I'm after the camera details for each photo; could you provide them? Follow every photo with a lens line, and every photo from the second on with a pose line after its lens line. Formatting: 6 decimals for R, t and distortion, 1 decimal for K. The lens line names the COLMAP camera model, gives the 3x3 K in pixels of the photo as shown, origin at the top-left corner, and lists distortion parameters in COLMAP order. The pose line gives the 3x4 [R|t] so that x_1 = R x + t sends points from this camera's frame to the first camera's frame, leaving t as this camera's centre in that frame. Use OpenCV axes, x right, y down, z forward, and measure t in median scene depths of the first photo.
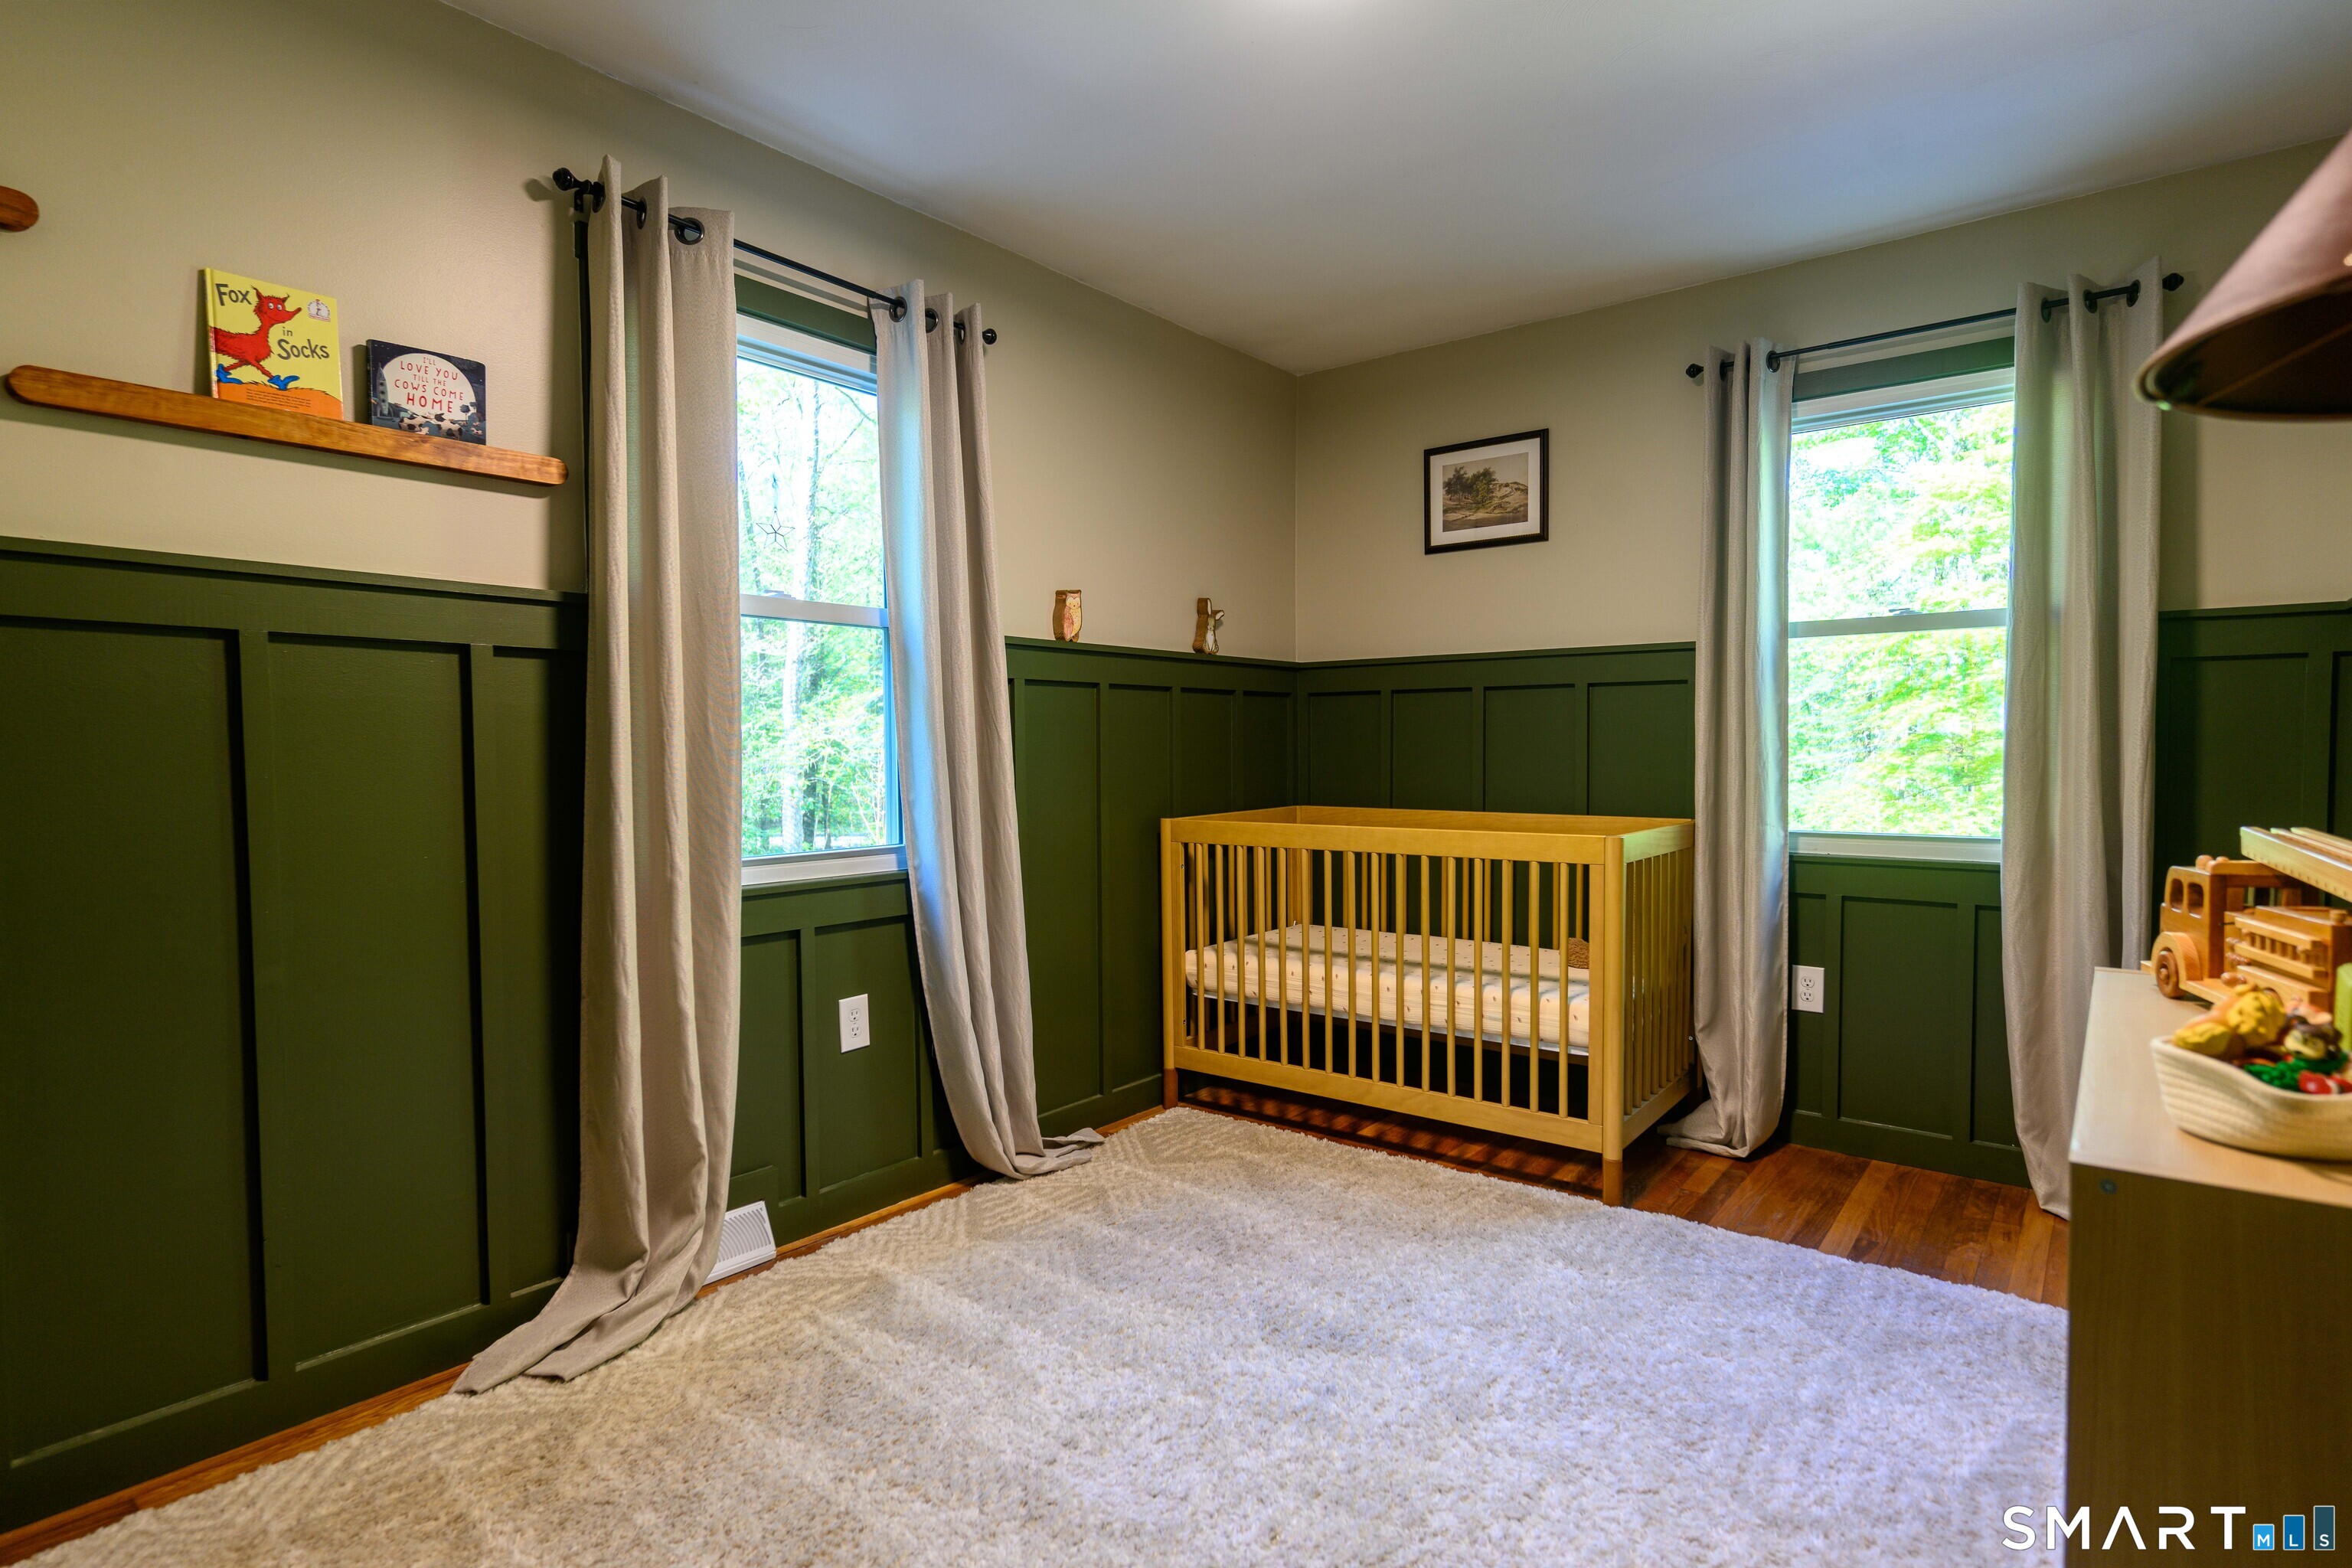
lens RADIAL K [[1177.8, 0, 1171.1], [0, 1177.8, 804.2], [0, 0, 1]] dist [0.002087, 0.000542]
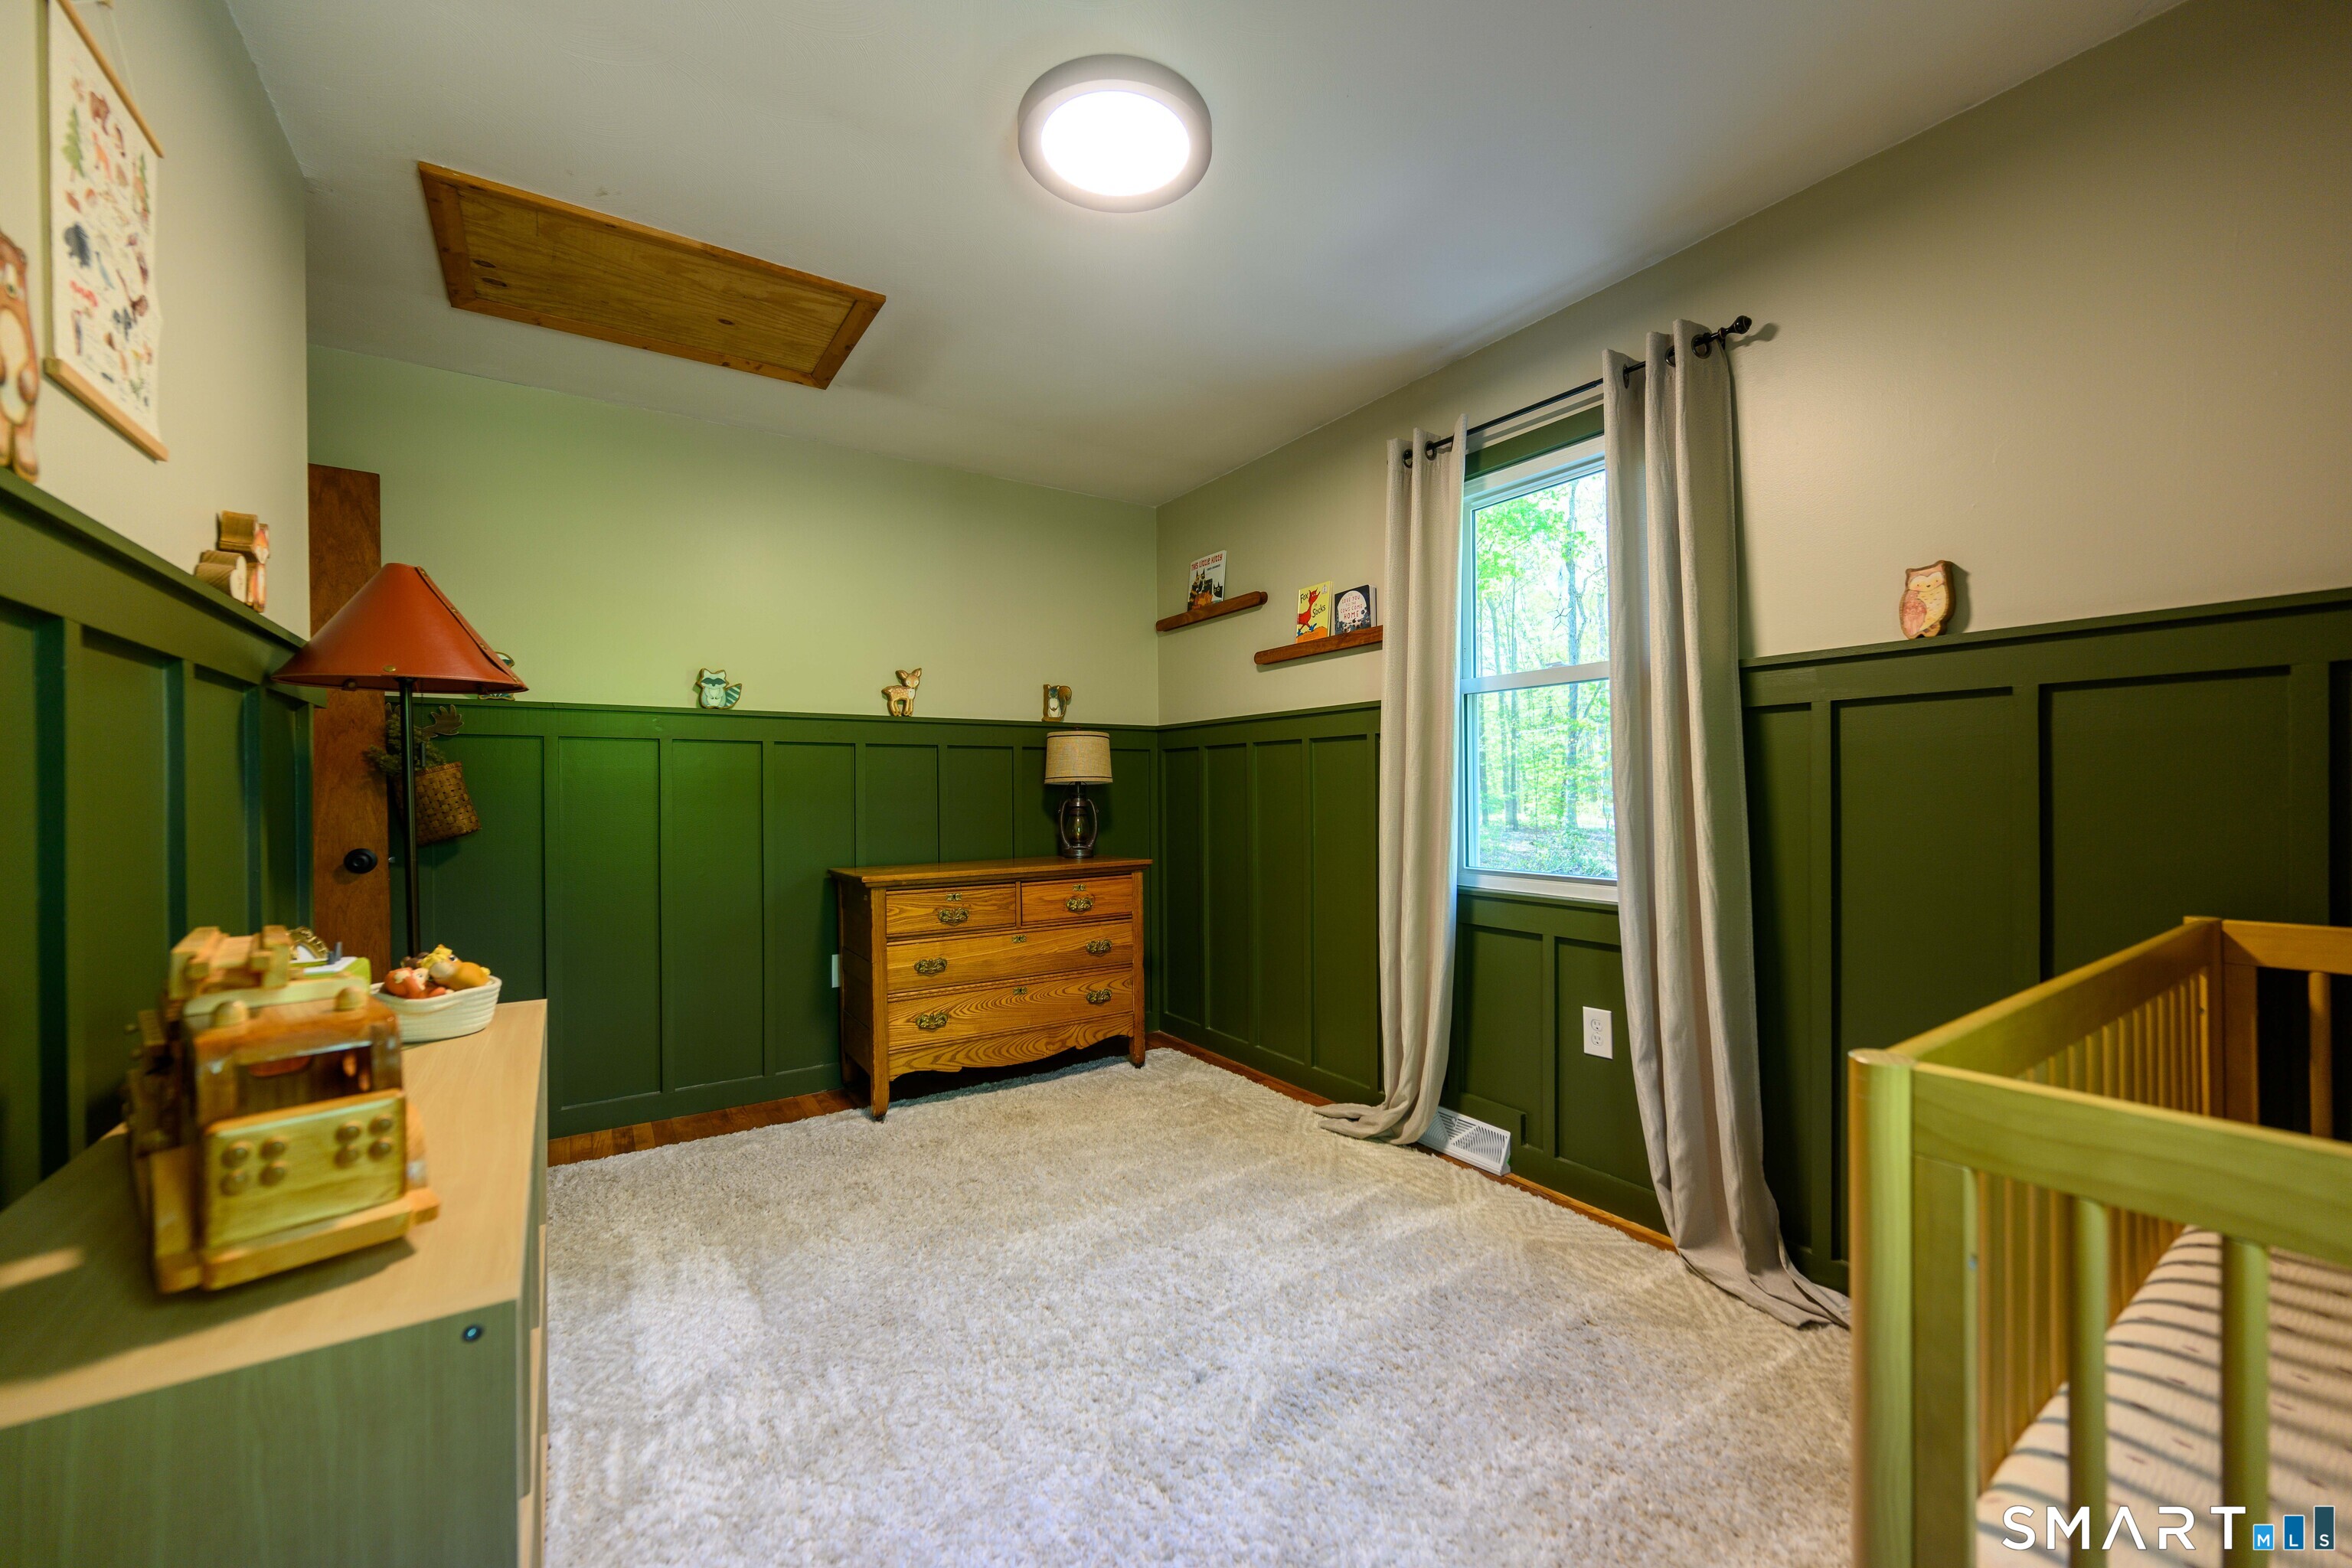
lens RADIAL K [[930.2, 0, 1176.0], [0, 930.2, 784.0], [0, 0, 1]] dist [-0.000549, -0.000105]
pose [[-0.307972, 0.008425, -0.951358, 0.796686], [-0.027737, 0.999456, 0.017830, -0.063058], [0.950991, 0.031879, -0.307570, 1.010271]]
